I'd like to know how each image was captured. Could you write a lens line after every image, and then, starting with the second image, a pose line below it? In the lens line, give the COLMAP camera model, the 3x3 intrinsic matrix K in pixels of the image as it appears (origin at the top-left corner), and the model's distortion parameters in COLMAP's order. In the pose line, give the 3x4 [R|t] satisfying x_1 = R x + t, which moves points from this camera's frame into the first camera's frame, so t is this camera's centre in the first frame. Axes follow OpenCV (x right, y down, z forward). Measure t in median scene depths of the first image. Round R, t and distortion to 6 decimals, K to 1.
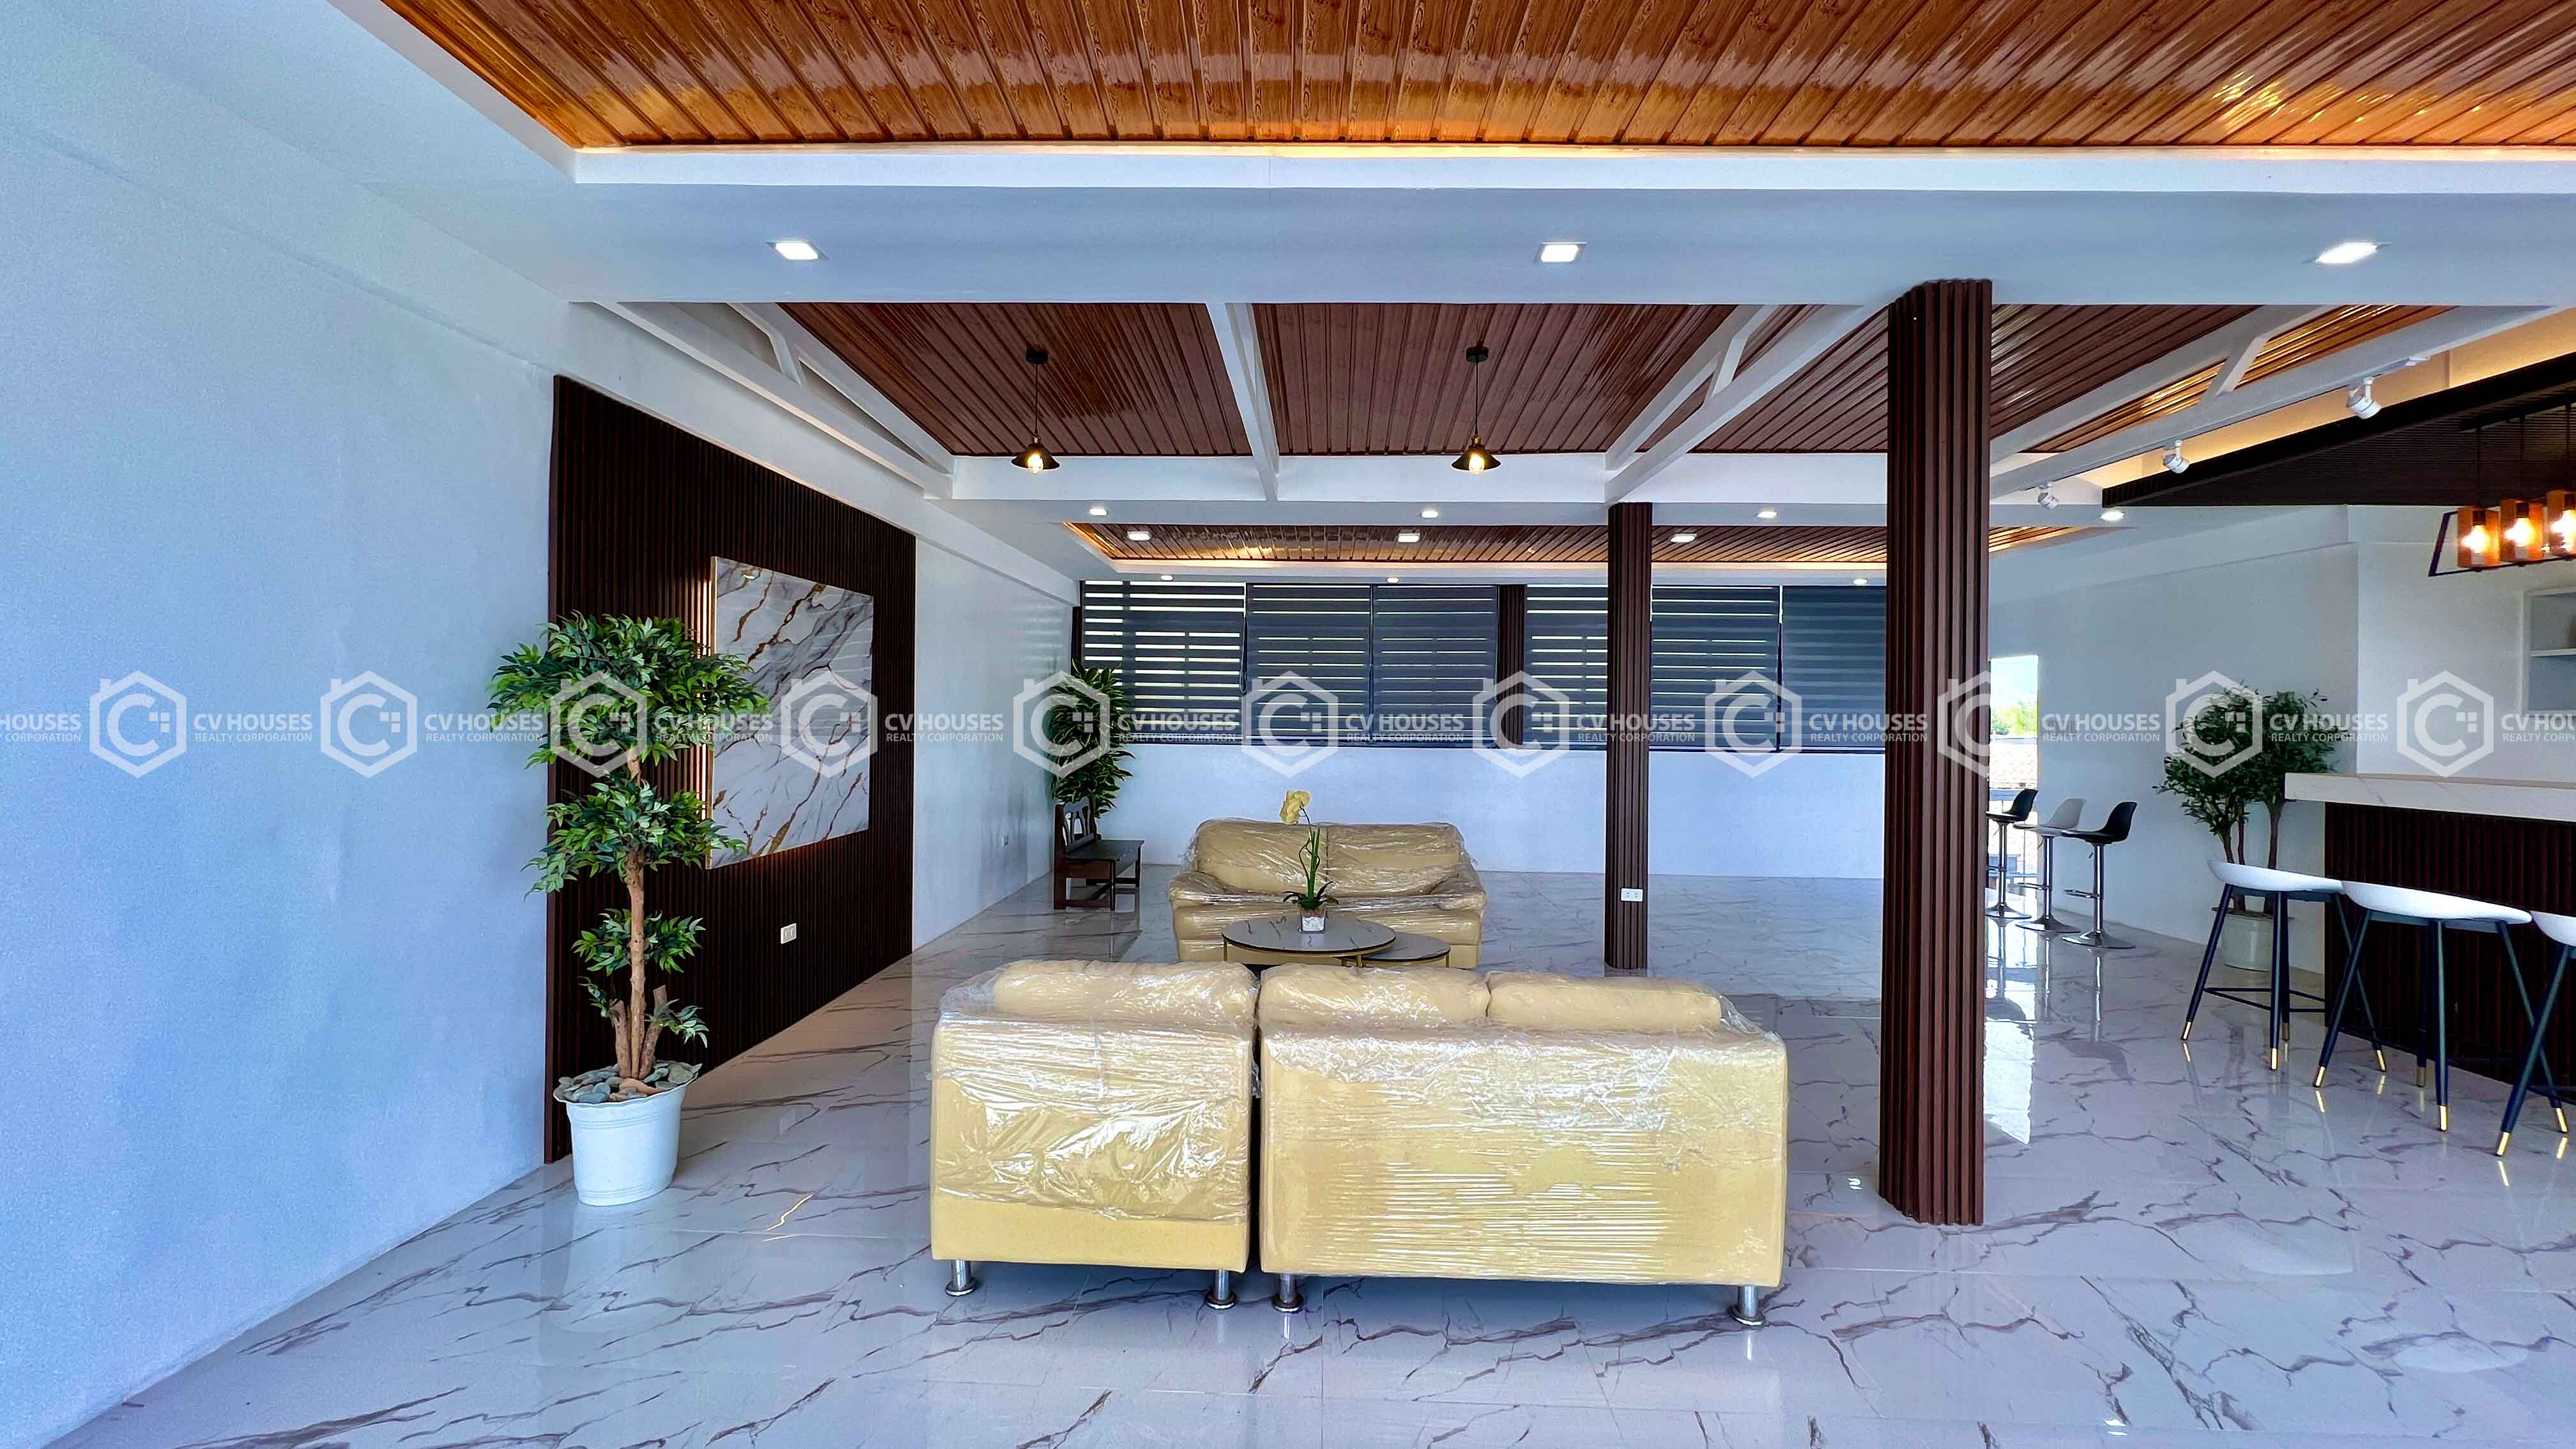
lens RADIAL K [[1059.8, 0, 1288.0], [0, 1059.8, 724.5], [0, 0, 1]] dist [0.001443, 0.000321]
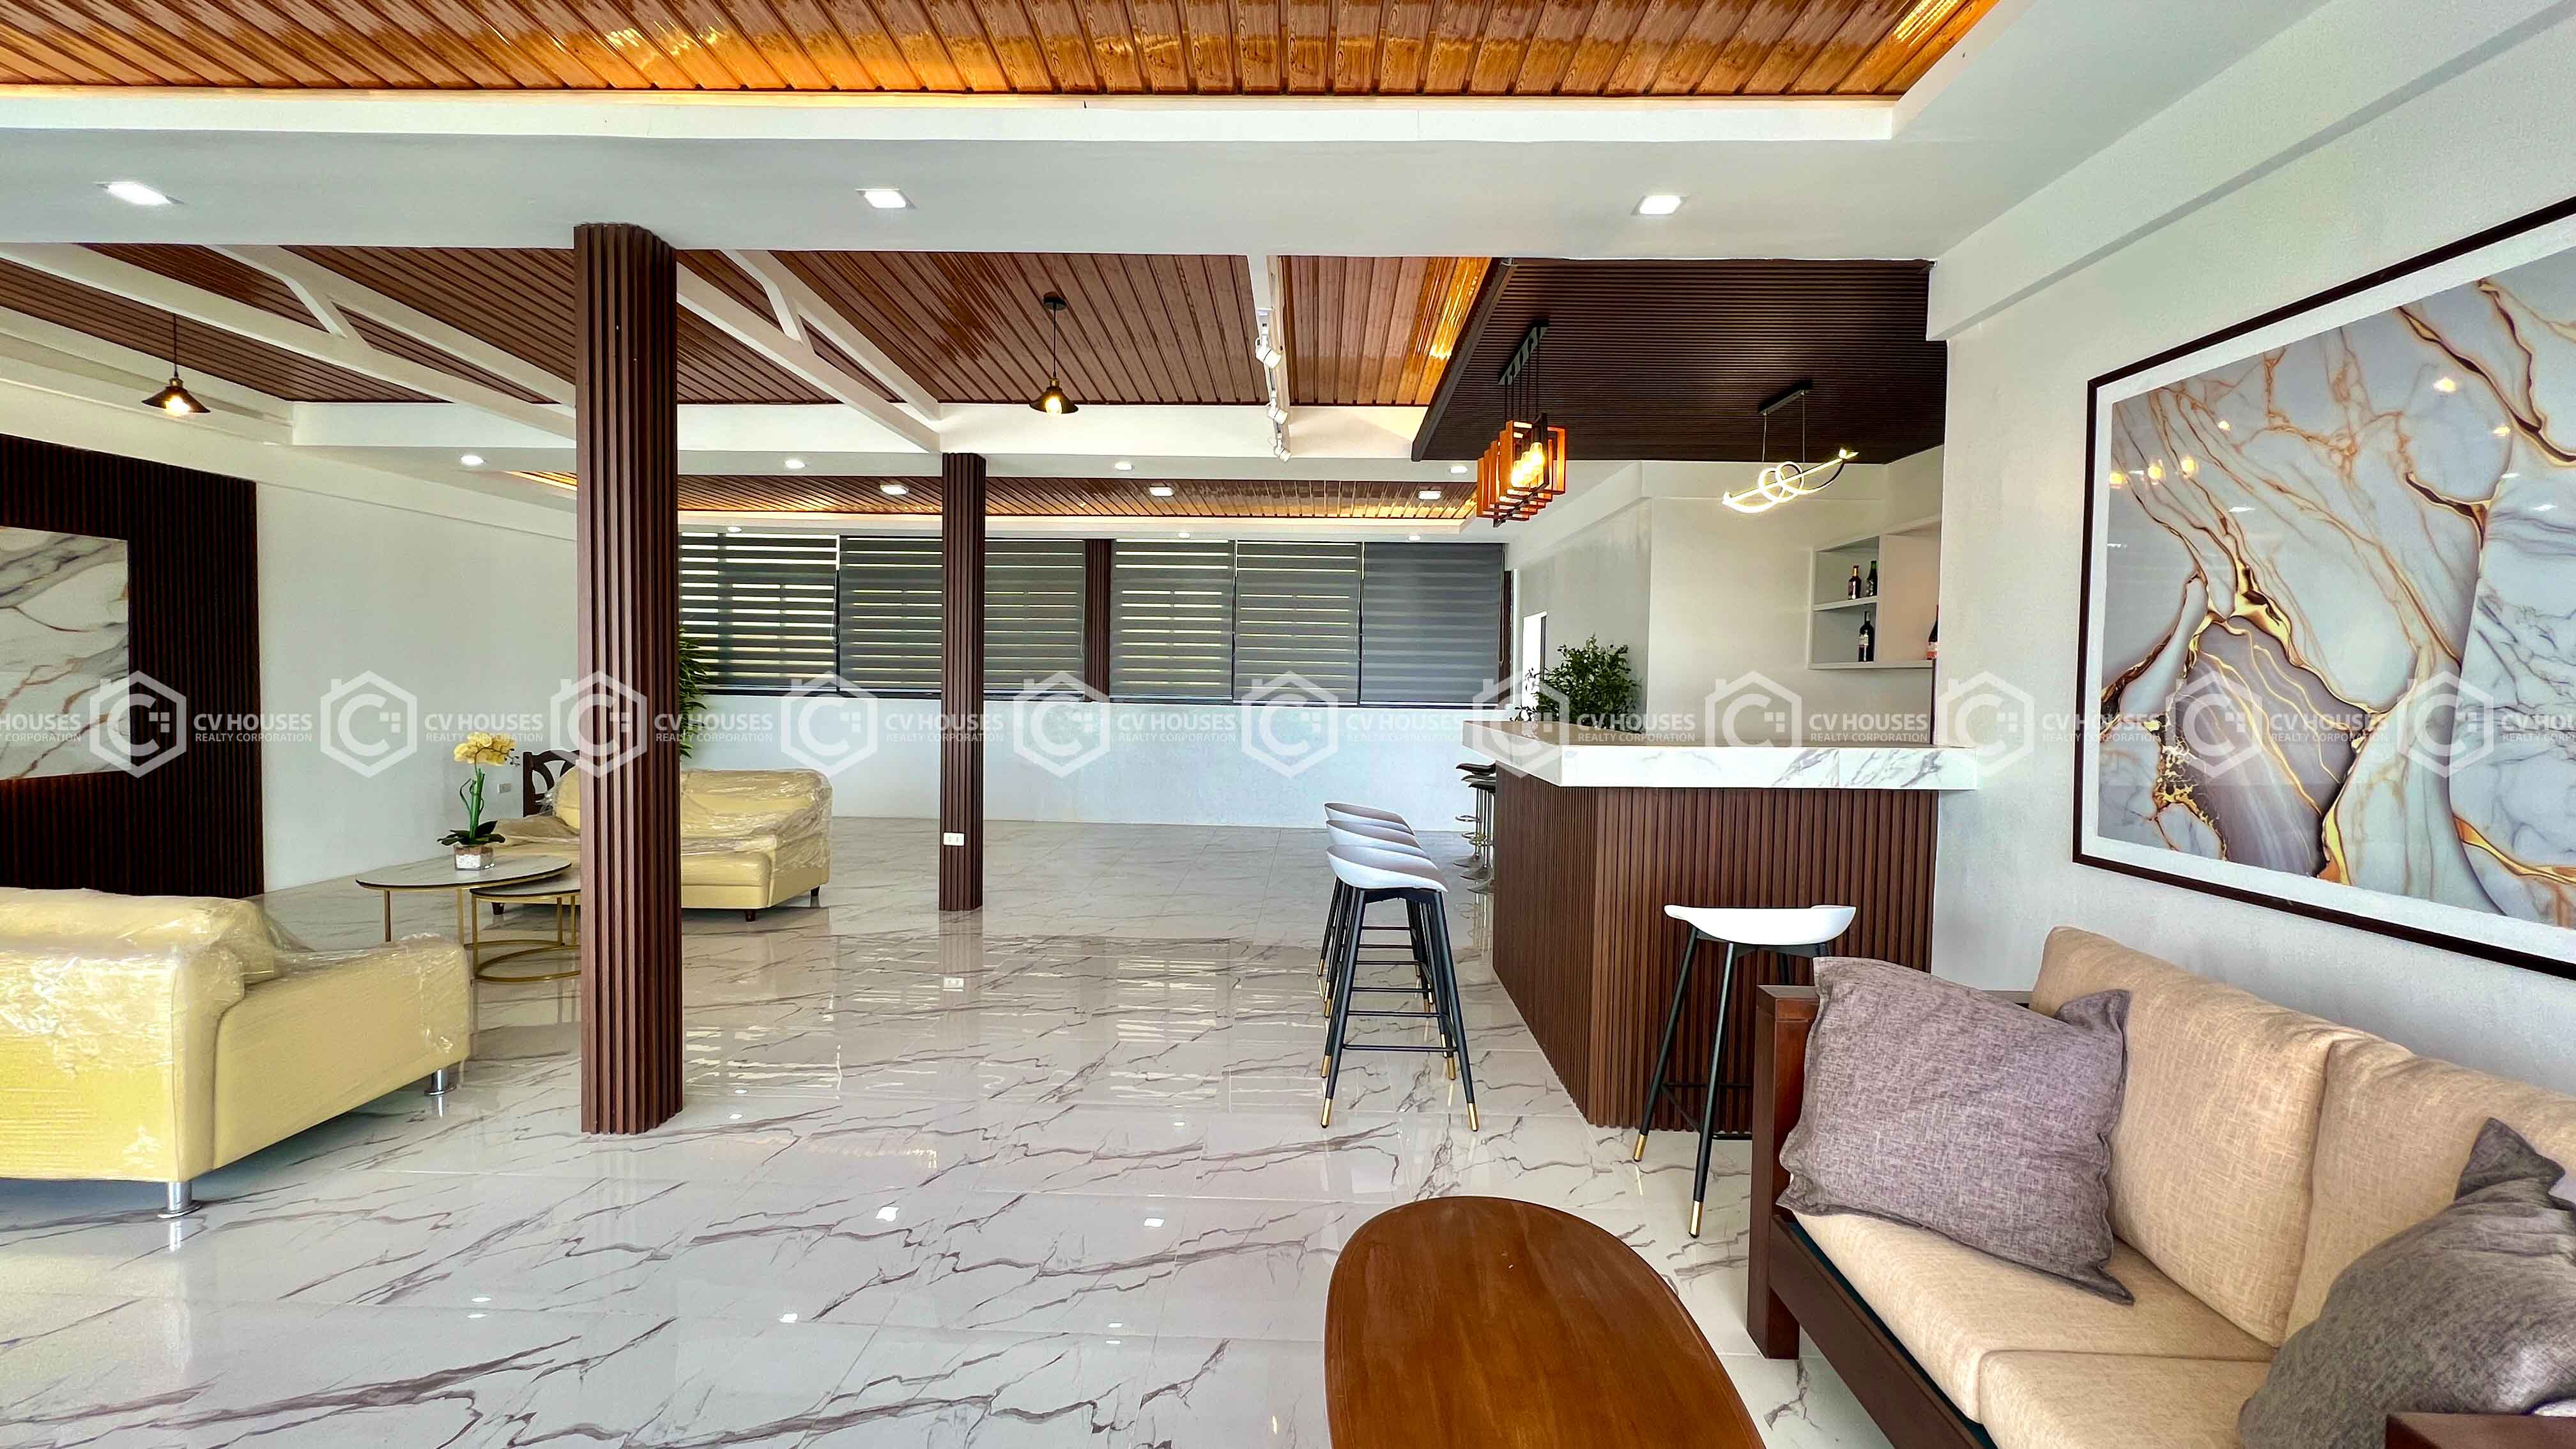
lens RADIAL K [[1059.8, 0, 1288.0], [0, 1059.8, 724.5], [0, 0, 1]] dist [0.001443, 0.000321]
pose [[0.999970, 0.004973, 0.005968, 0.388761], [-0.005198, 0.999256, 0.038214, 0.005138], [-0.005773, -0.038244, 0.999252, -0.015127]]
